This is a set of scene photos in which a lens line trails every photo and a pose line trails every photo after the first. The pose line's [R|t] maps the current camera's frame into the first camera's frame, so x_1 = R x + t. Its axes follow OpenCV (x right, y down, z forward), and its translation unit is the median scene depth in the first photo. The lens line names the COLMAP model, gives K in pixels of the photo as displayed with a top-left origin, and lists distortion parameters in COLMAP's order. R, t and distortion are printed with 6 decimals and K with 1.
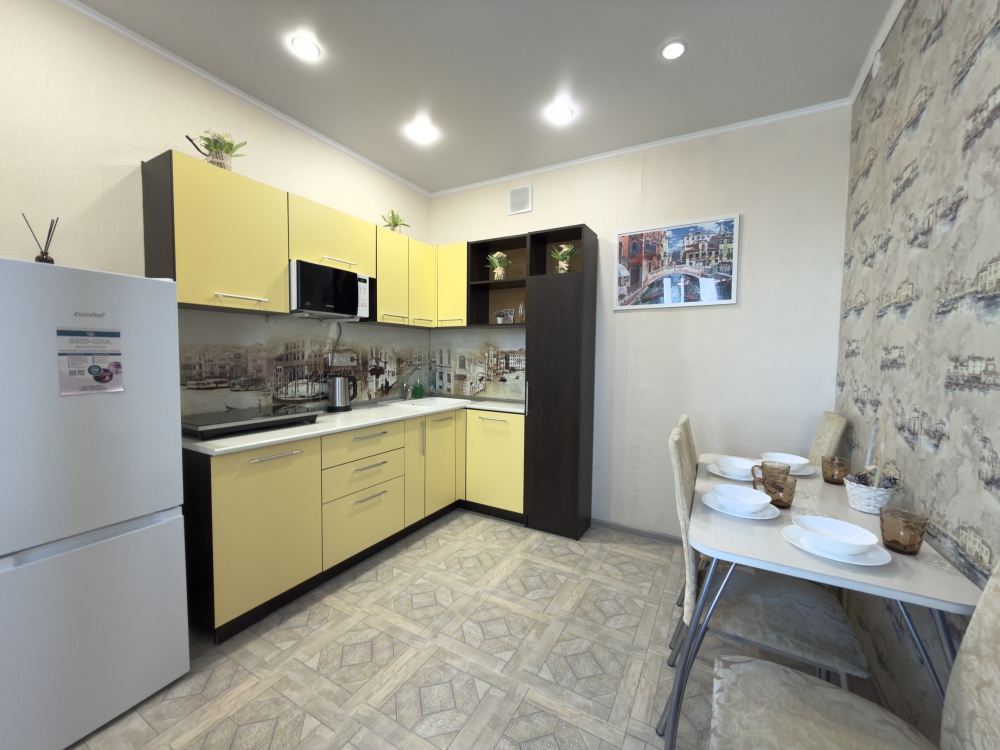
lens RADIAL K [[397.9, 0, 500.8], [0, 397.9, 376.0], [0, 0, 1]] dist [-0.000587, 0.000390]
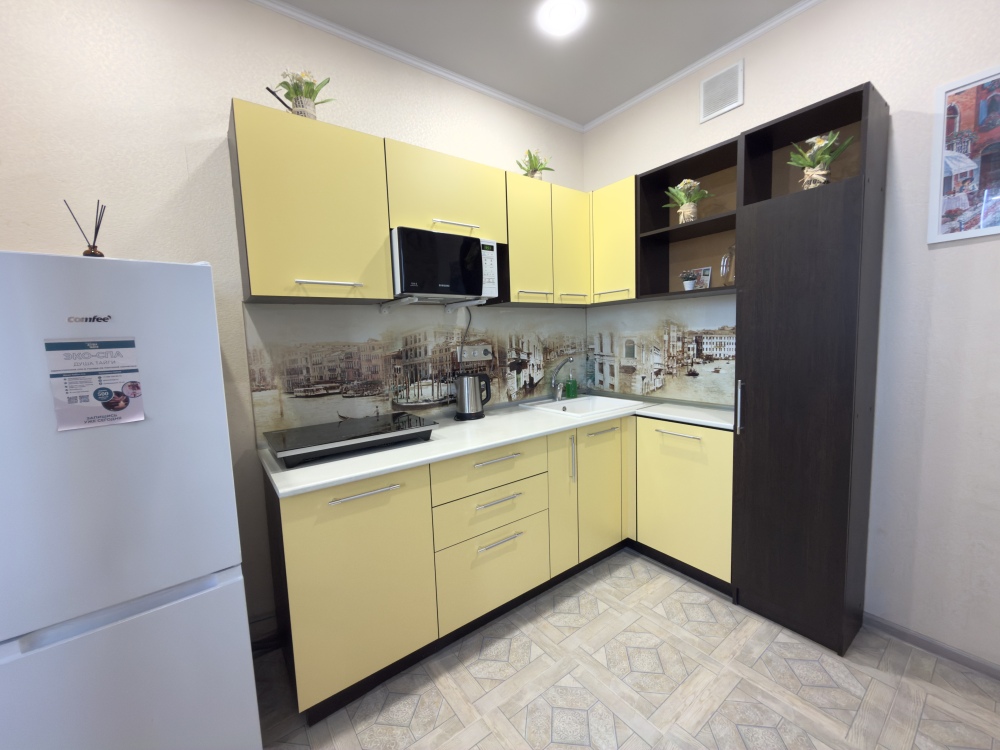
lens RADIAL K [[397.9, 0, 500.8], [0, 397.9, 376.0], [0, 0, 1]] dist [-0.000587, 0.000390]
pose [[0.914460, -0.006017, -0.404632, -0.024044], [0.025264, 0.998788, 0.042242, -0.029503], [0.403887, -0.048851, 0.913504, 0.302946]]
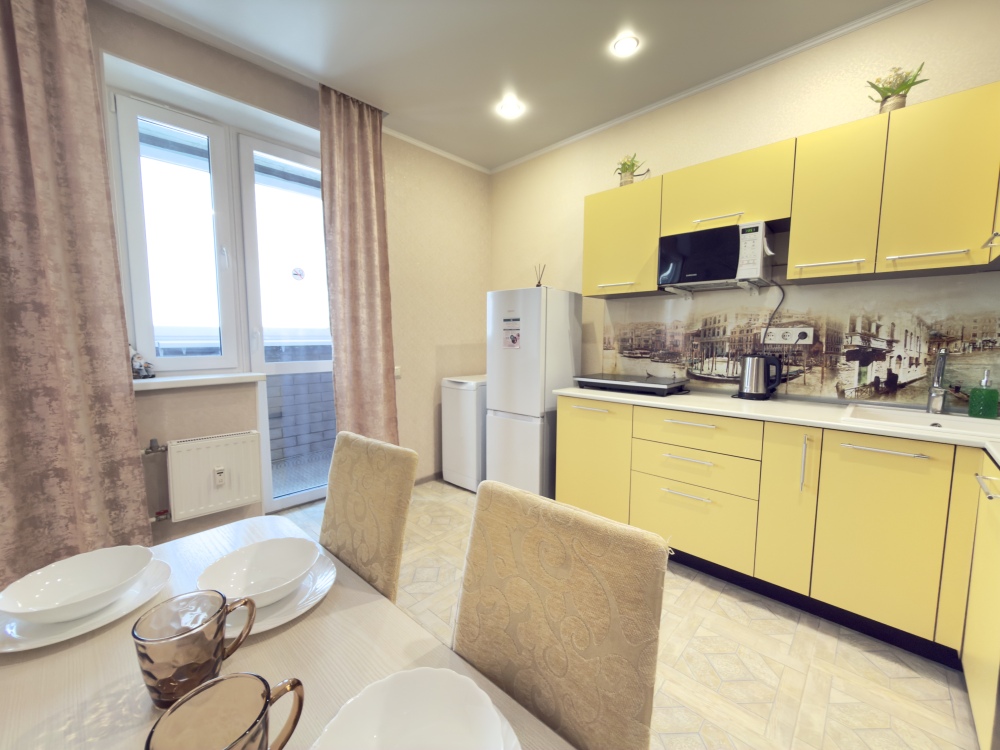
lens RADIAL K [[397.9, 0, 500.8], [0, 397.9, 376.0], [0, 0, 1]] dist [-0.000587, 0.000390]
pose [[-0.250724, 0.078622, -0.964861, 0.509706], [-0.061572, 0.993383, 0.096946, -0.005420], [0.966098, 0.083715, -0.244225, 0.713807]]
